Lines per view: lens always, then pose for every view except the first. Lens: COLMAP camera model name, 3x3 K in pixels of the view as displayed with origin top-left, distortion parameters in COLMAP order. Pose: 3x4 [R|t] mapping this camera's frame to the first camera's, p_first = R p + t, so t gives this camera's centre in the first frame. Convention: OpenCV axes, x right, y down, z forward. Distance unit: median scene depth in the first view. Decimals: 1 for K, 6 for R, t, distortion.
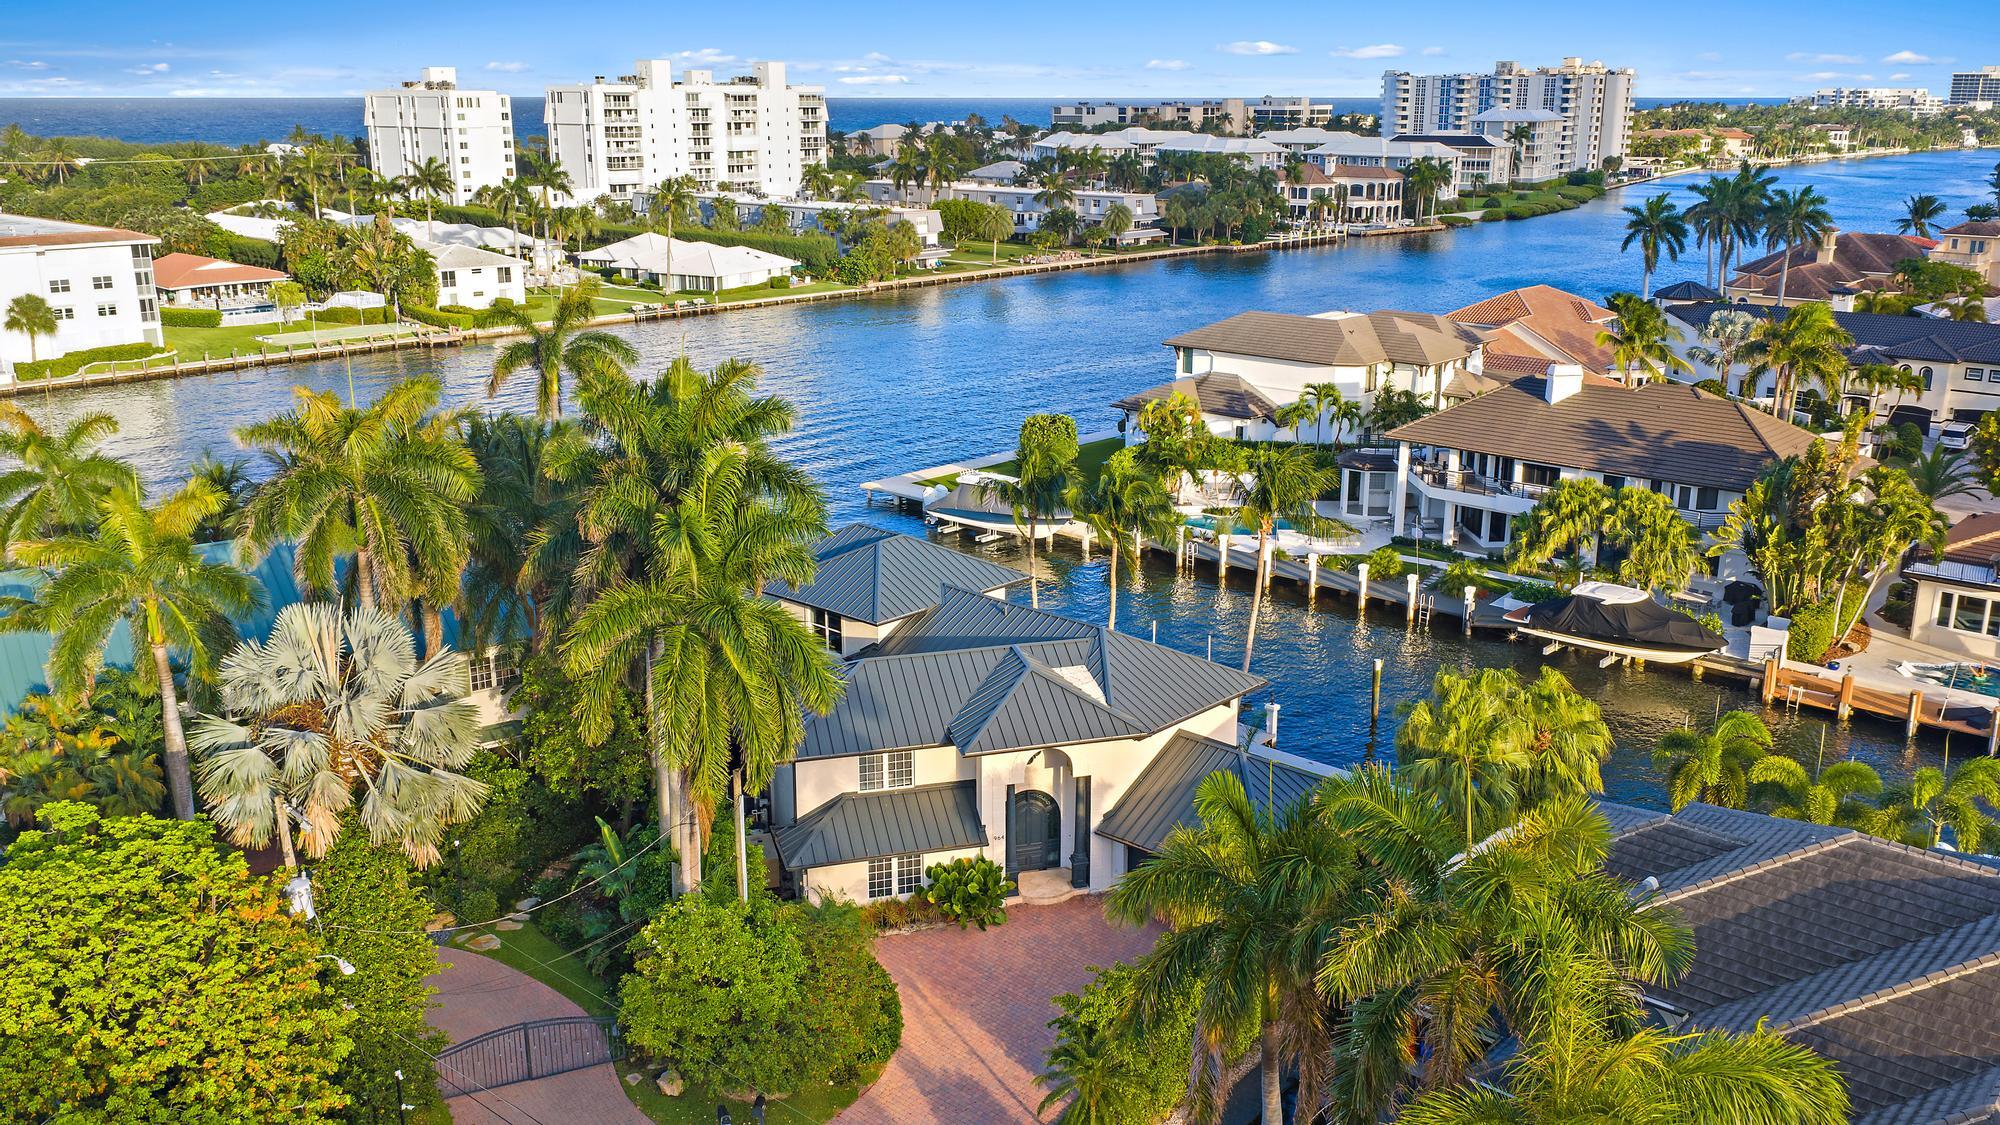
lens RADIAL K [[1682.9, 0, 999.8], [0, 1682.9, 562.9], [0, 0, 1]] dist [0.007647, 0.003287]
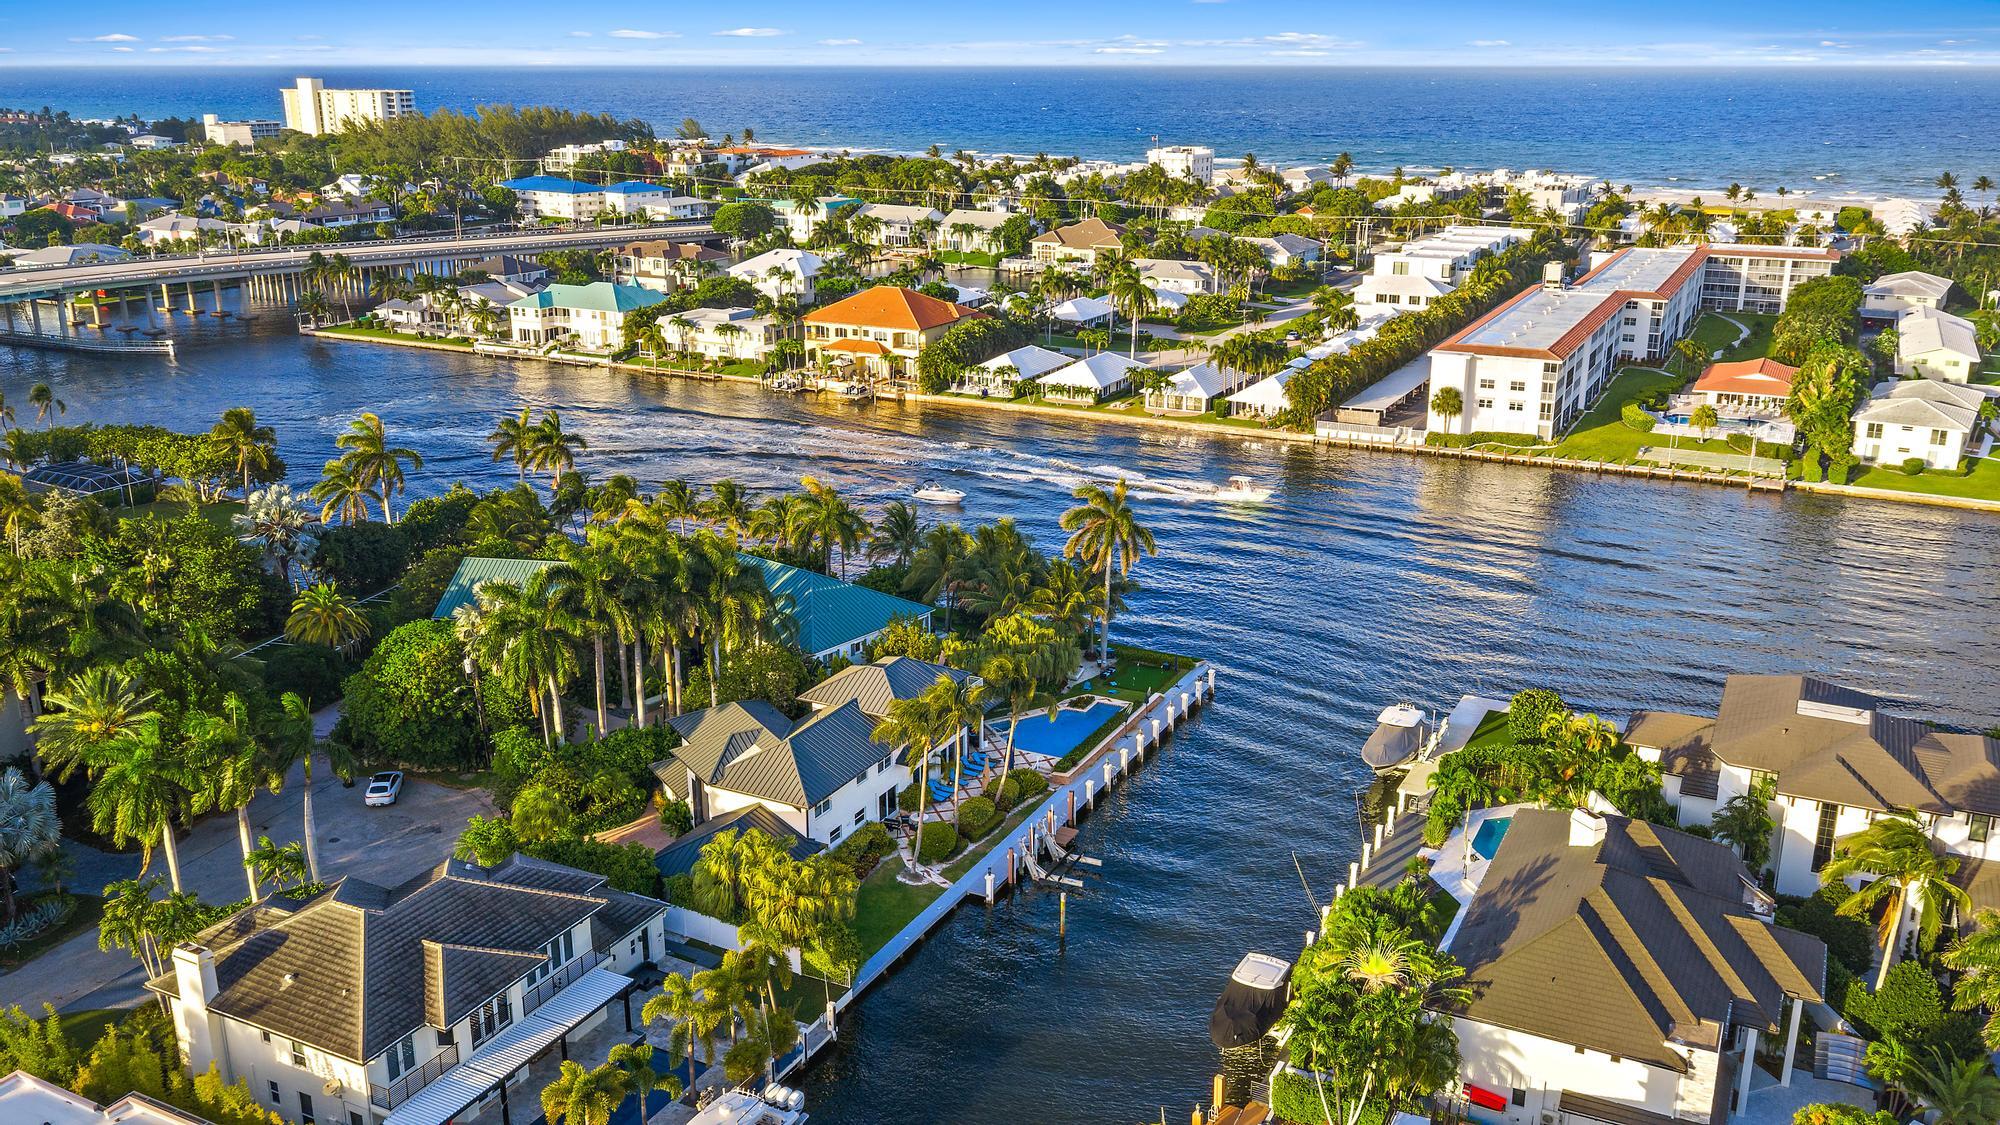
lens RADIAL K [[1682.9, 0, 998.8], [0, 1682.9, 560.7], [0, 0, 1]] dist [0.007647, 0.003287]
pose [[0.260592, 0.304498, -0.916173, 0.514393], [-0.249316, 0.937997, 0.240837, -0.210966], [0.932702, 0.165657, 0.320351, 0.177794]]
